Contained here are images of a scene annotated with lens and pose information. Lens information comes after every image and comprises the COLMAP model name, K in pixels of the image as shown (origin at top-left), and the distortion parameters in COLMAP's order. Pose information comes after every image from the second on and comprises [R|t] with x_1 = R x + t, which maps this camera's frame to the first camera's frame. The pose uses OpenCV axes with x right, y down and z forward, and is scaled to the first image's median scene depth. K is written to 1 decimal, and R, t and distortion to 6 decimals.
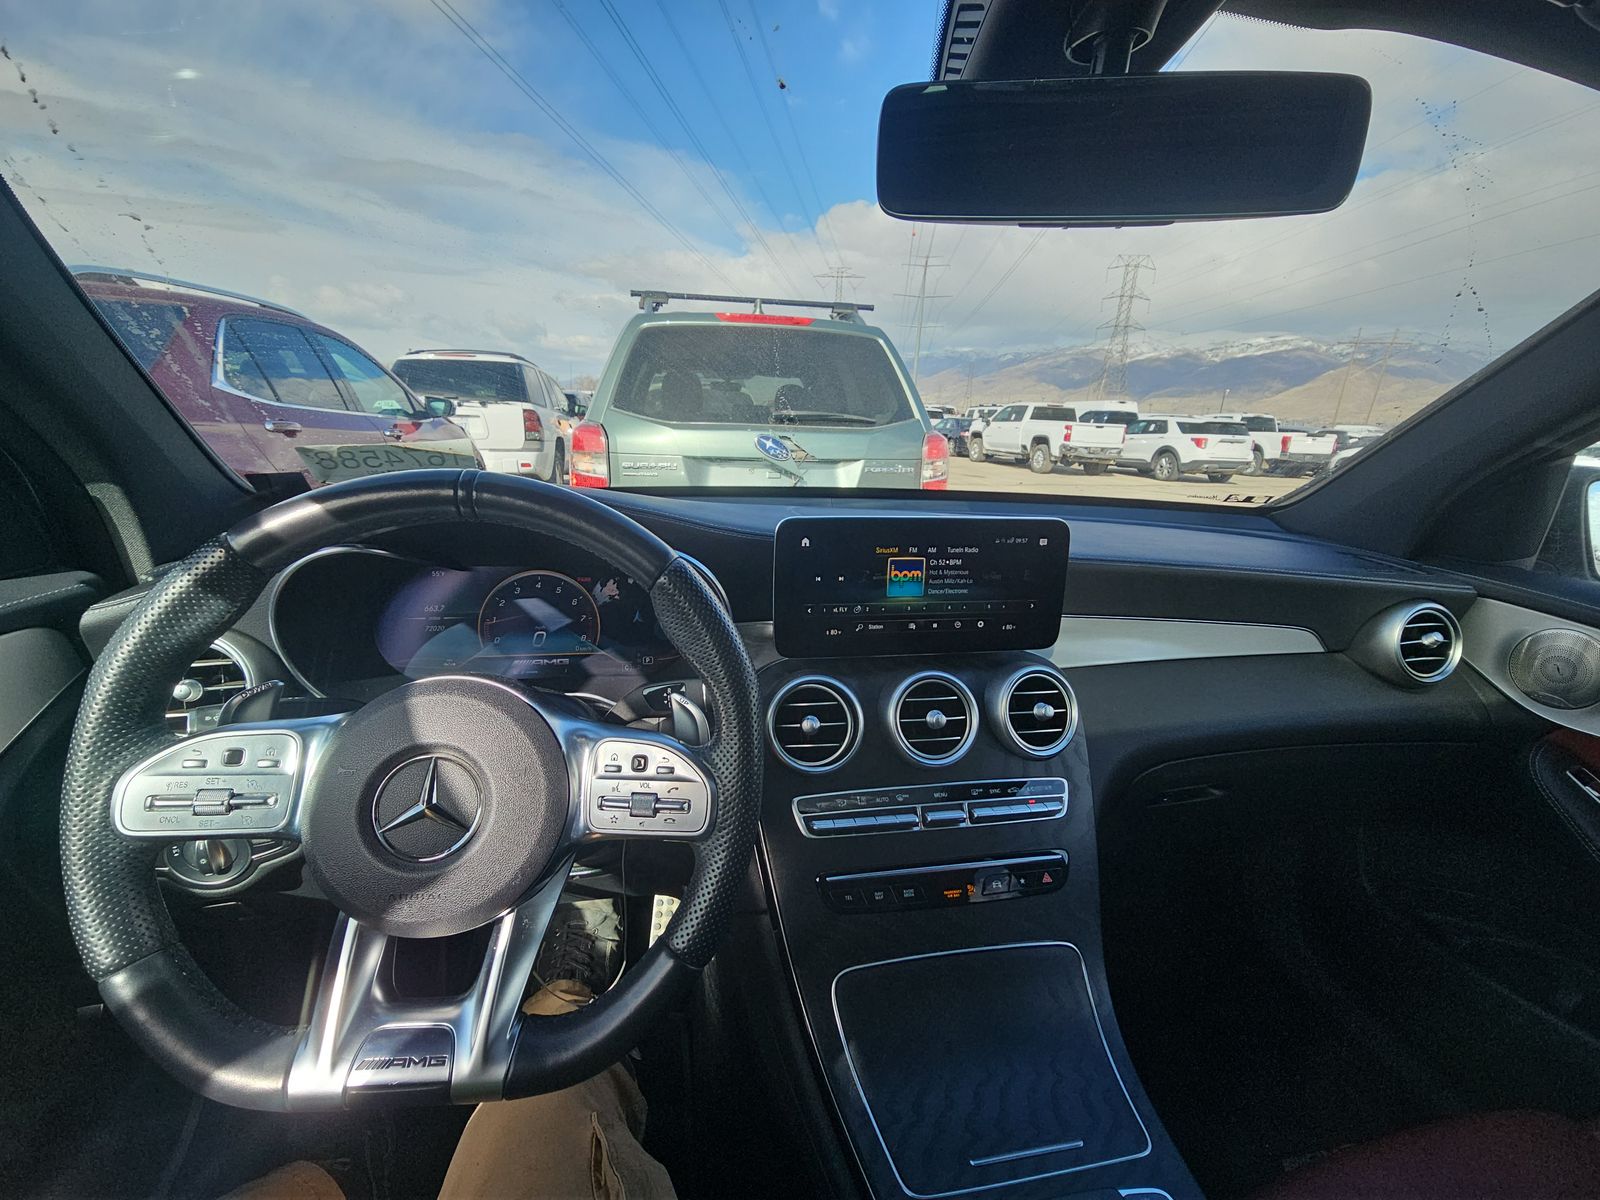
lens RADIAL K [[660.2, 0, 796.0], [0, 660.2, 592.9], [0, 0, 1]] dist [-0.001313, -0.000737]
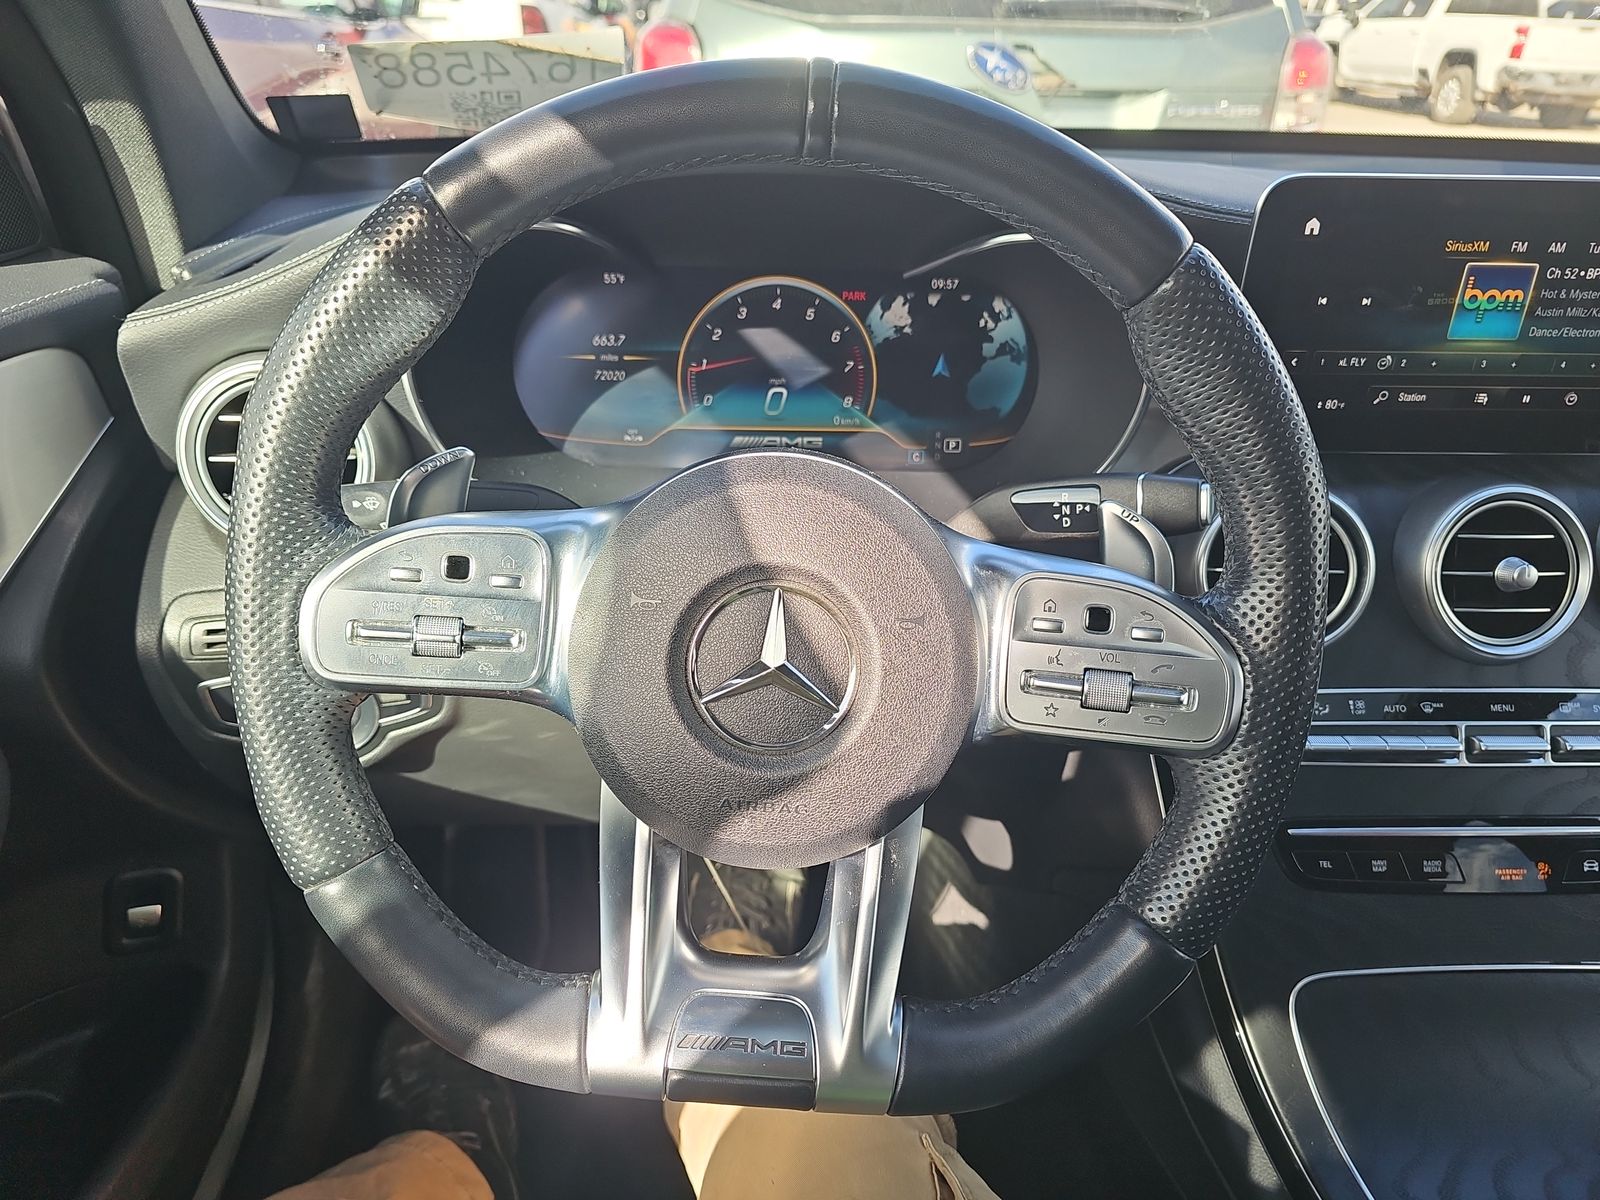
lens RADIAL K [[1098.6, 0, 800.0], [0, 1098.6, 600.0], [0, 0, 1]] dist [0.041633, -0.055137]
pose [[0.987958, 0.060847, -0.142258, -0.237348], [-0.027368, 0.973653, 0.226384, 0.022908], [0.152285, -0.219765, 0.963594, 0.033658]]
